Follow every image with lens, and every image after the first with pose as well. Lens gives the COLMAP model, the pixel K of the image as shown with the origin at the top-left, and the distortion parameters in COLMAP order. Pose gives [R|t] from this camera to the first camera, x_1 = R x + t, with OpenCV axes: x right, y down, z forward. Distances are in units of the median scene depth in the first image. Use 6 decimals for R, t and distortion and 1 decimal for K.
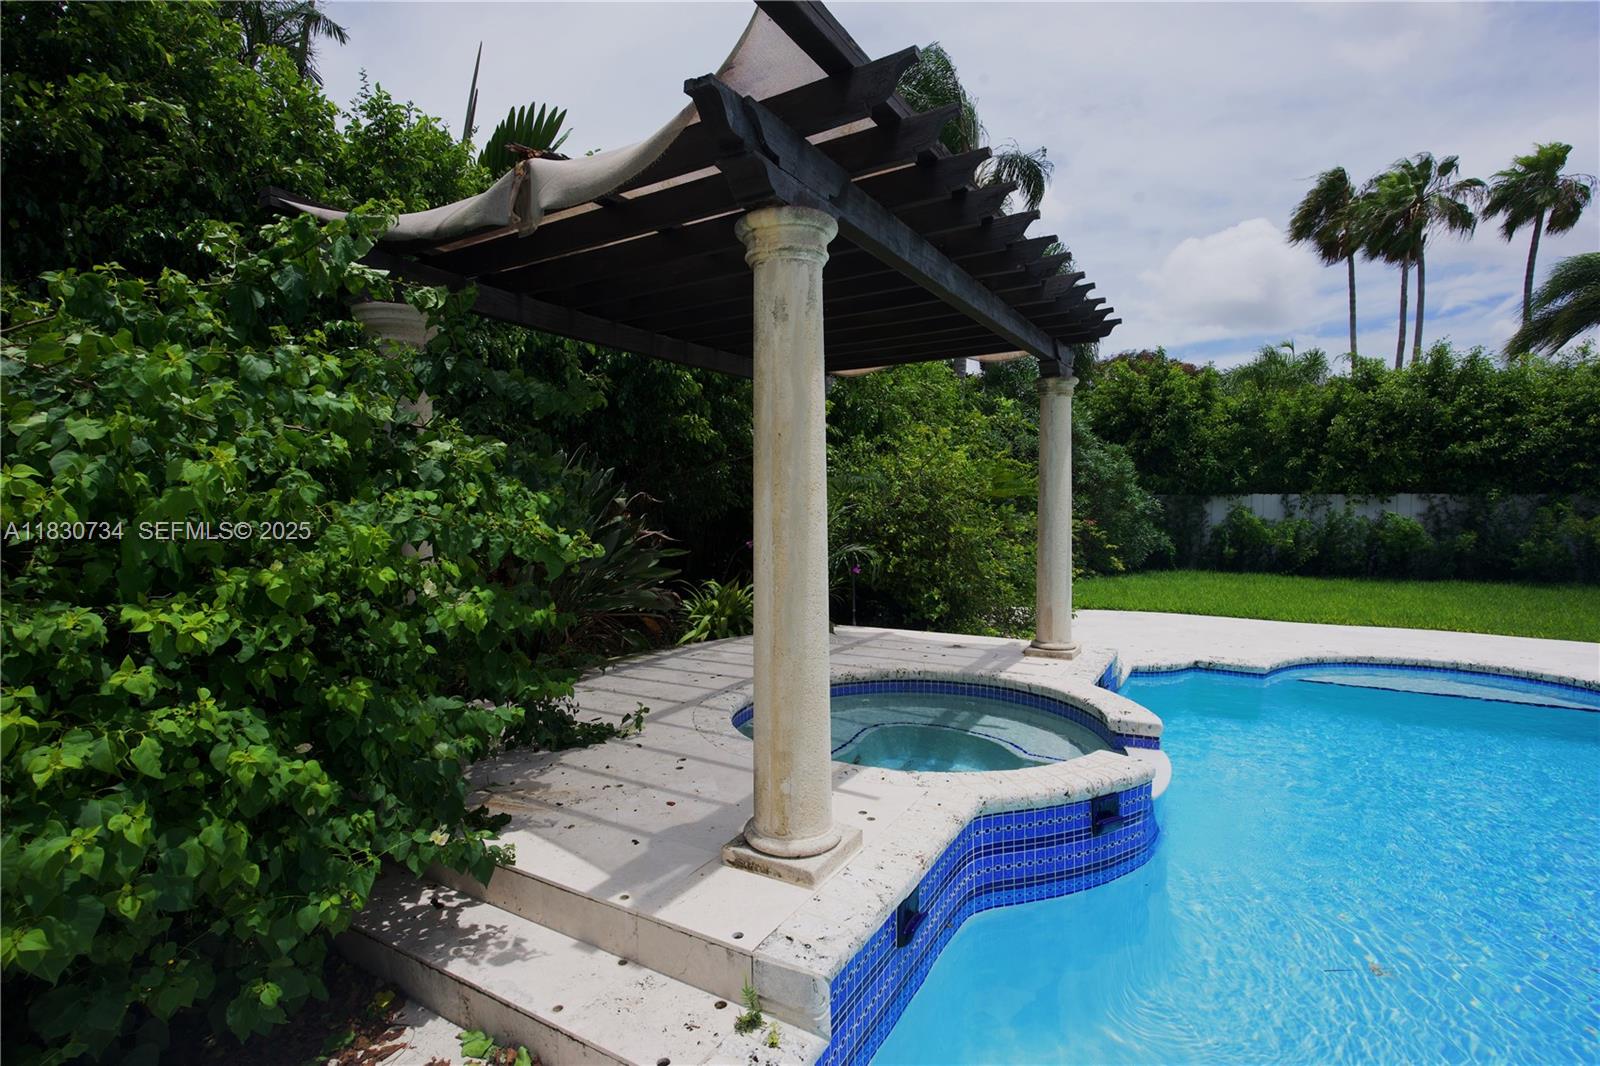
lens RADIAL K [[760.3, 0, 807.6], [0, 760.3, 537.3], [0, 0, 1]] dist [-0.006495, 0.001251]
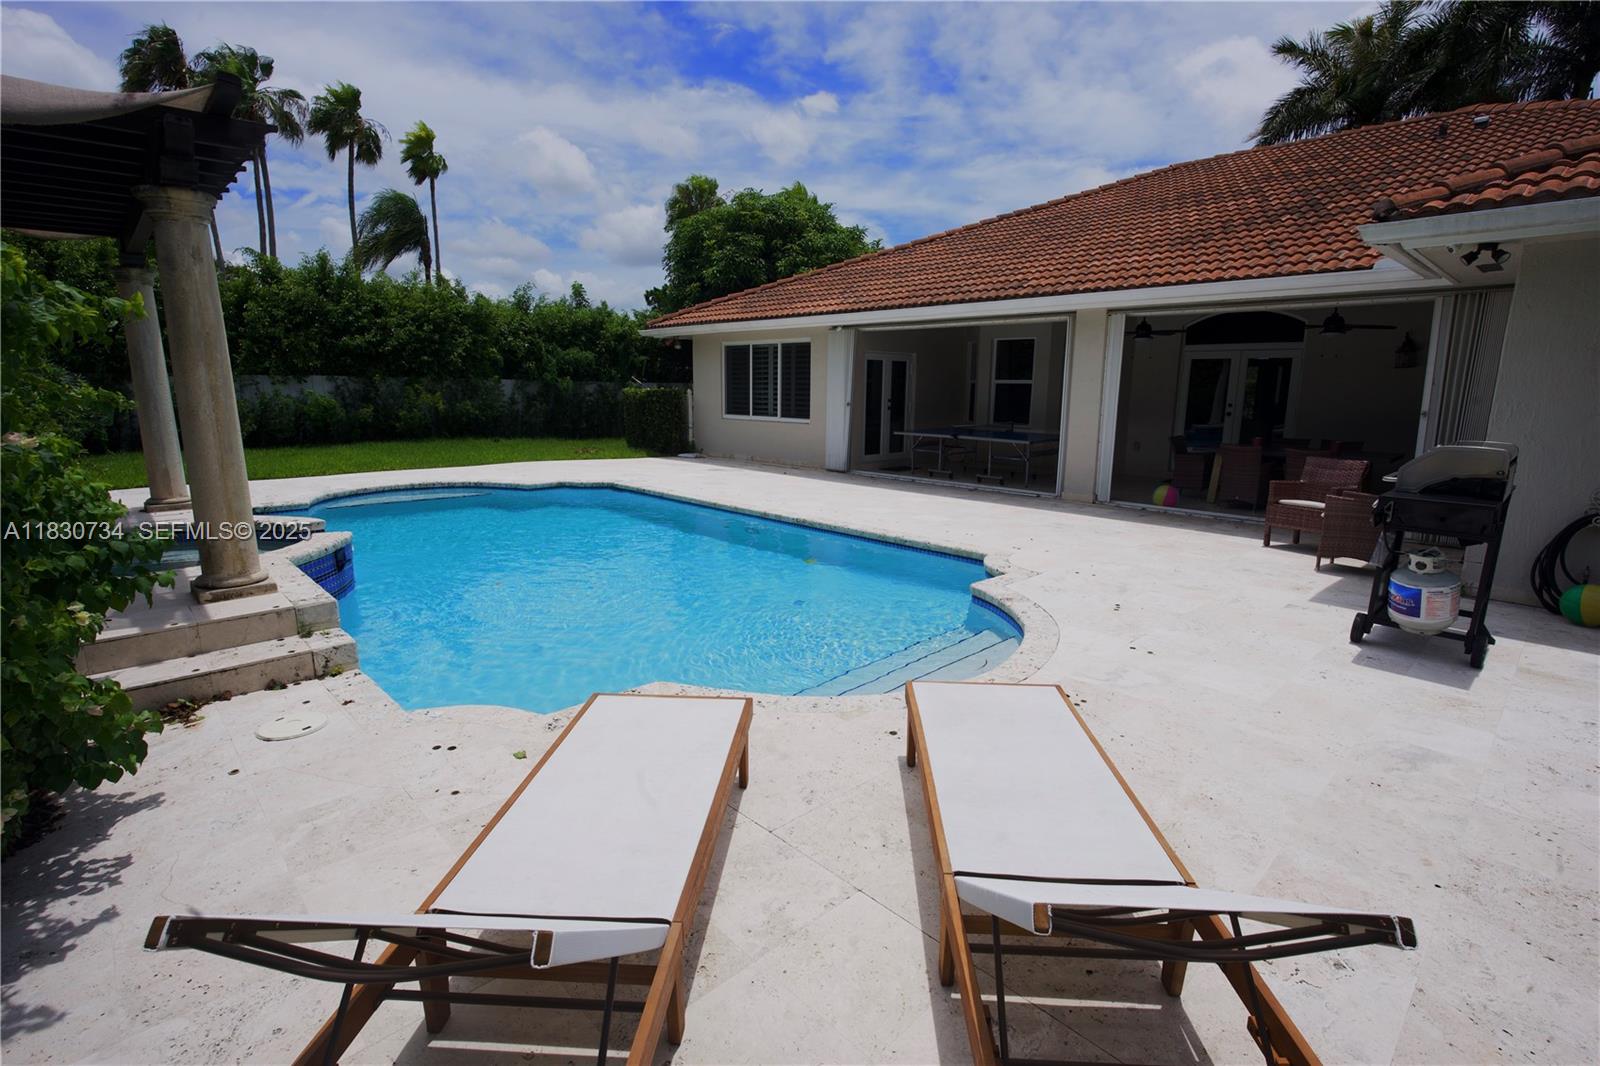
lens RADIAL K [[768.8, 0, 810.4], [0, 768.8, 521.7], [0, 0, 1]] dist [-0.003348, 0.000299]
pose [[0.271177, -0.166691, 0.947986, -0.221310], [0.041408, 0.985999, 0.161531, 0.008800], [-0.961638, -0.004550, 0.274283, -0.118221]]
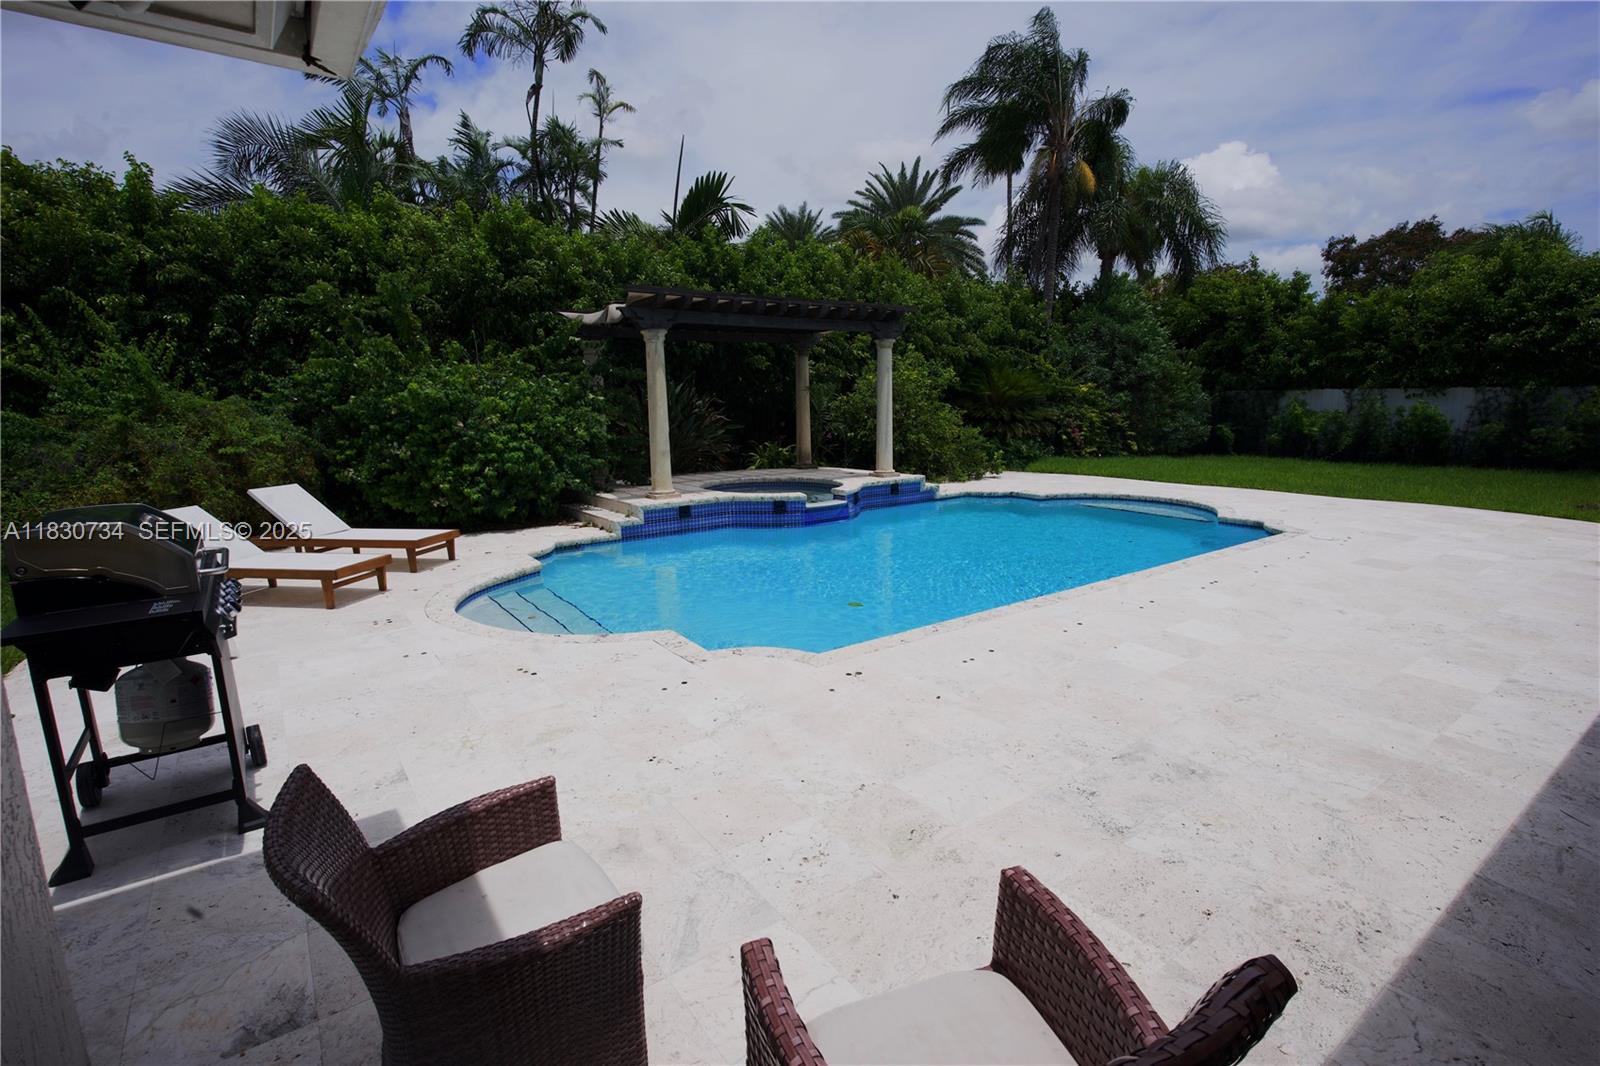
lens RADIAL K [[760.3, 0, 807.6], [0, 760.3, 537.3], [0, 0, 1]] dist [-0.006495, 0.001251]
pose [[0.914349, 0.062158, -0.400127, 0.391359], [-0.007930, 0.990707, 0.135781, 0.016096], [0.404849, -0.120978, 0.906345, -0.390722]]
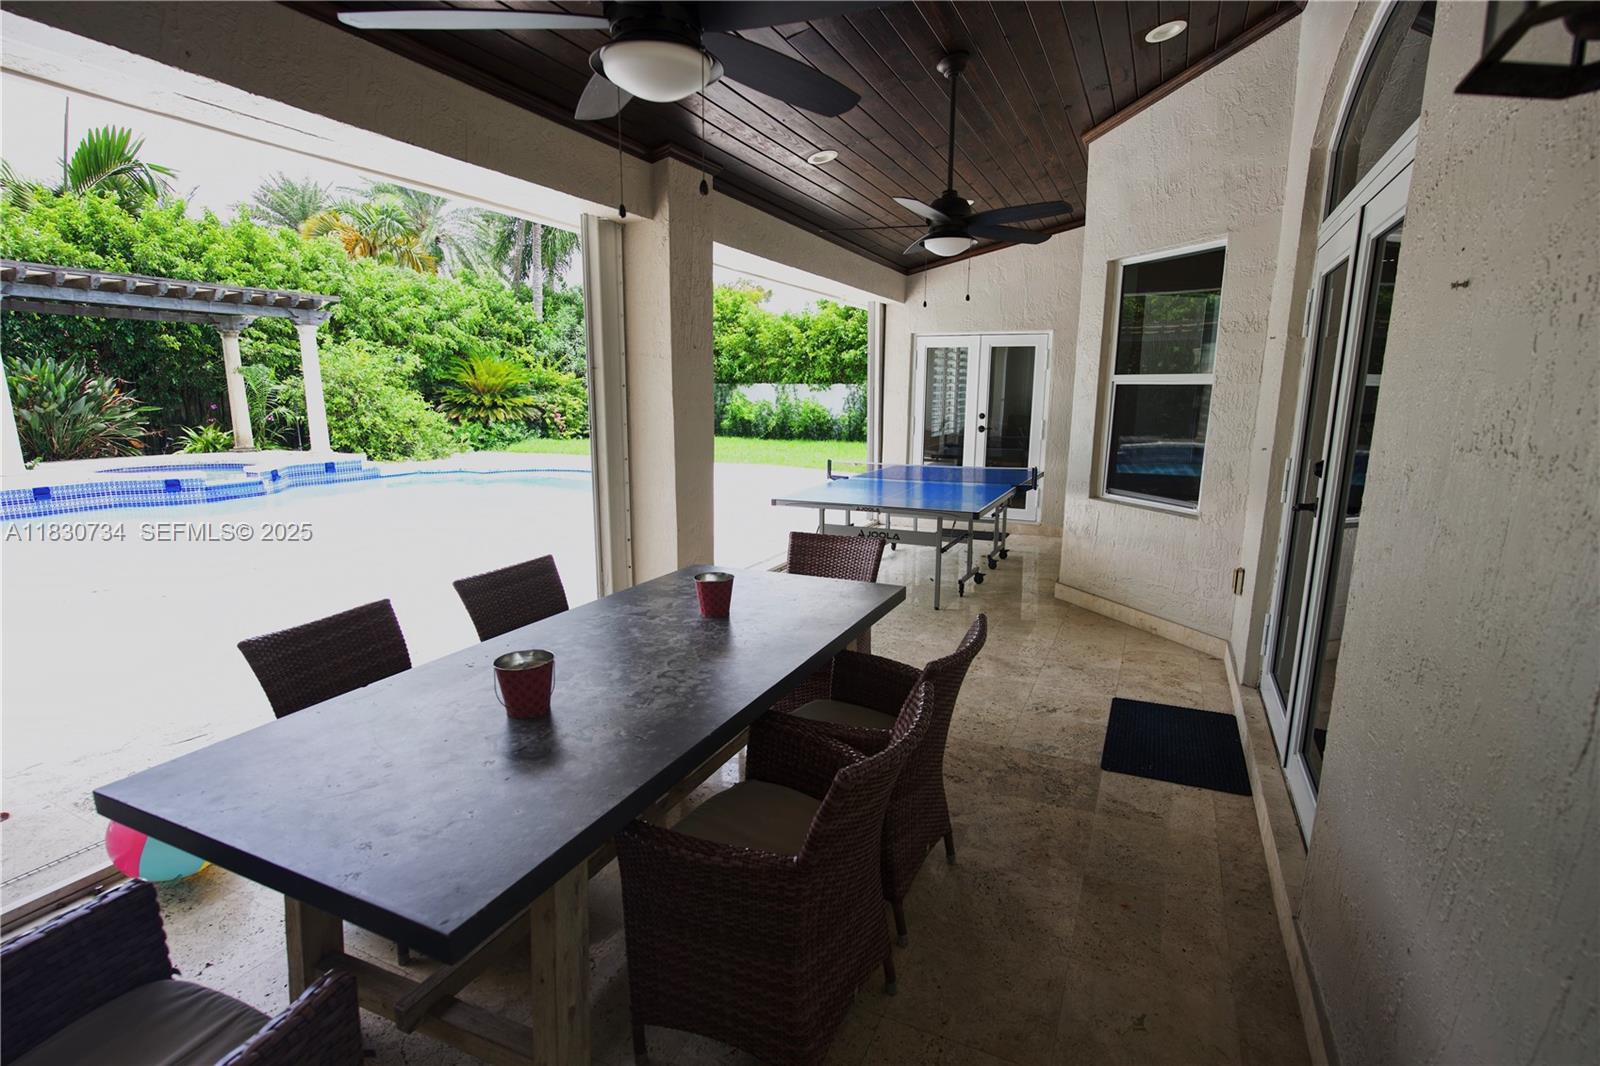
lens RADIAL K [[760.3, 0, 807.6], [0, 760.3, 537.3], [0, 0, 1]] dist [-0.006495, 0.001251]
pose [[0.996244, -0.008811, 0.086145, 0.613841], [-0.003571, 0.989783, 0.142535, 0.028499], [-0.086521, -0.142308, 0.986034, -0.519448]]
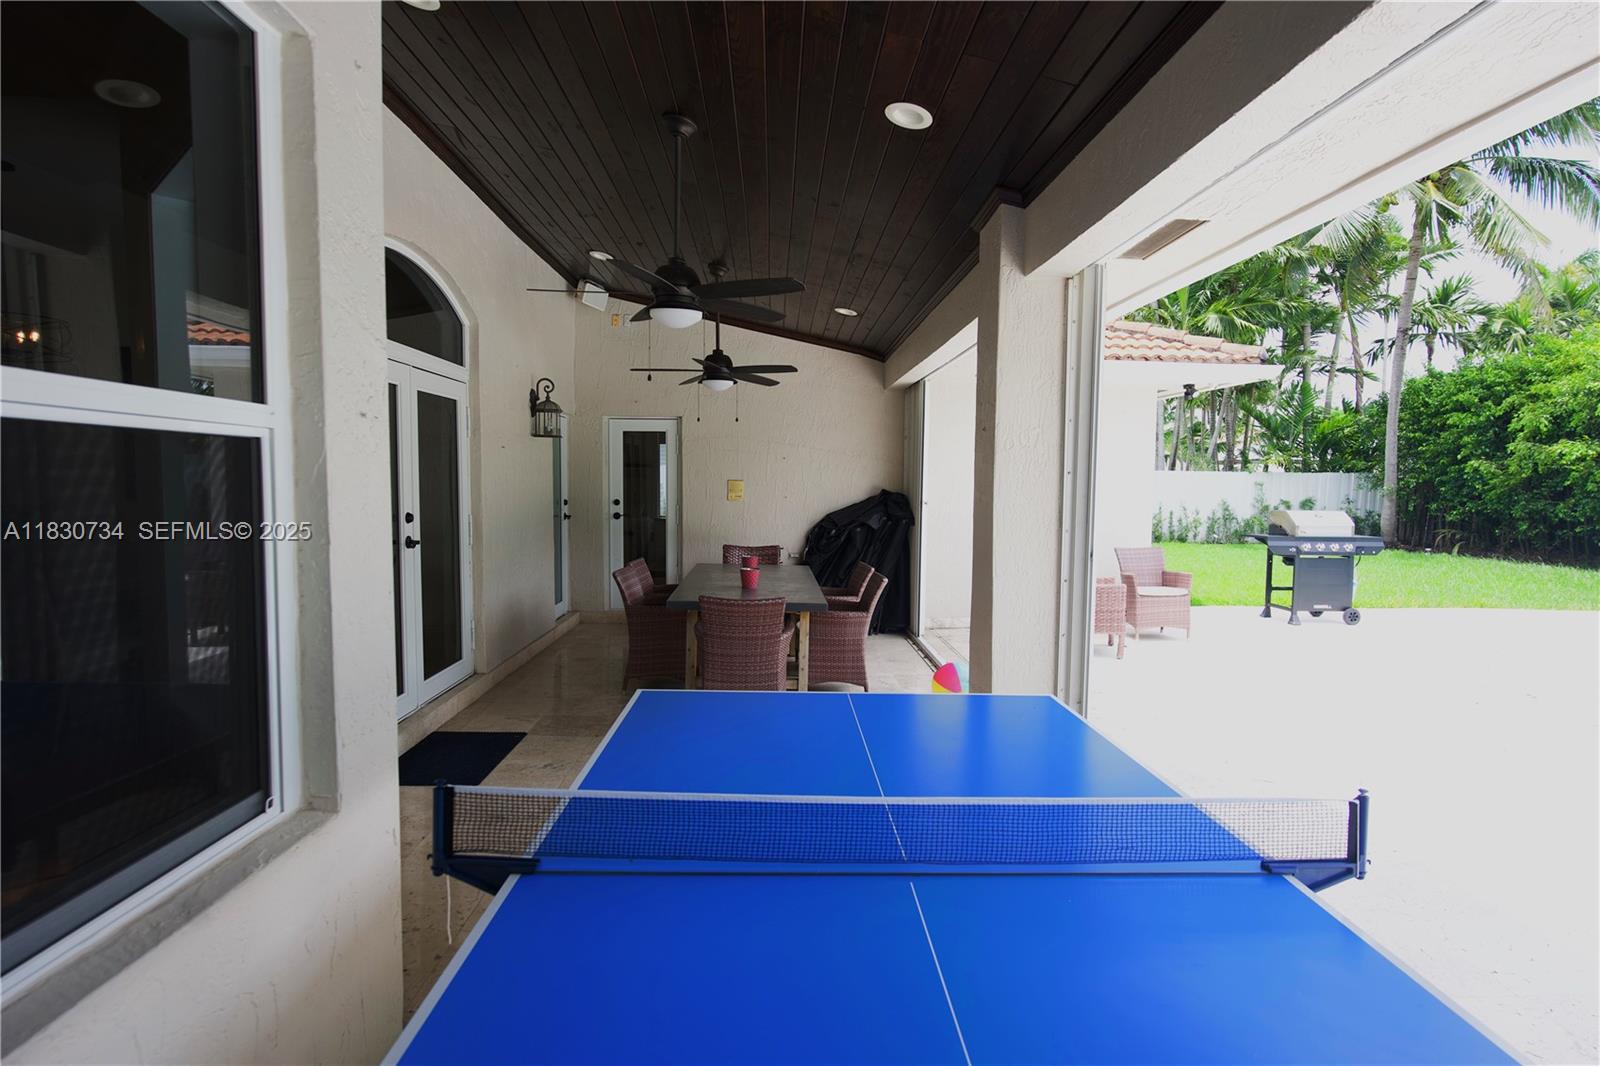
lens RADIAL K [[800.7, 0, 807.7], [0, 800.7, 541.5], [0, 0, 1]] dist [0.002040, 0.001125]
pose [[-0.841075, 0.033541, -0.539878, 0.790766], [-0.037727, 0.992008, 0.120406, 0.001657], [0.539601, 0.121638, -0.833087, -0.002632]]
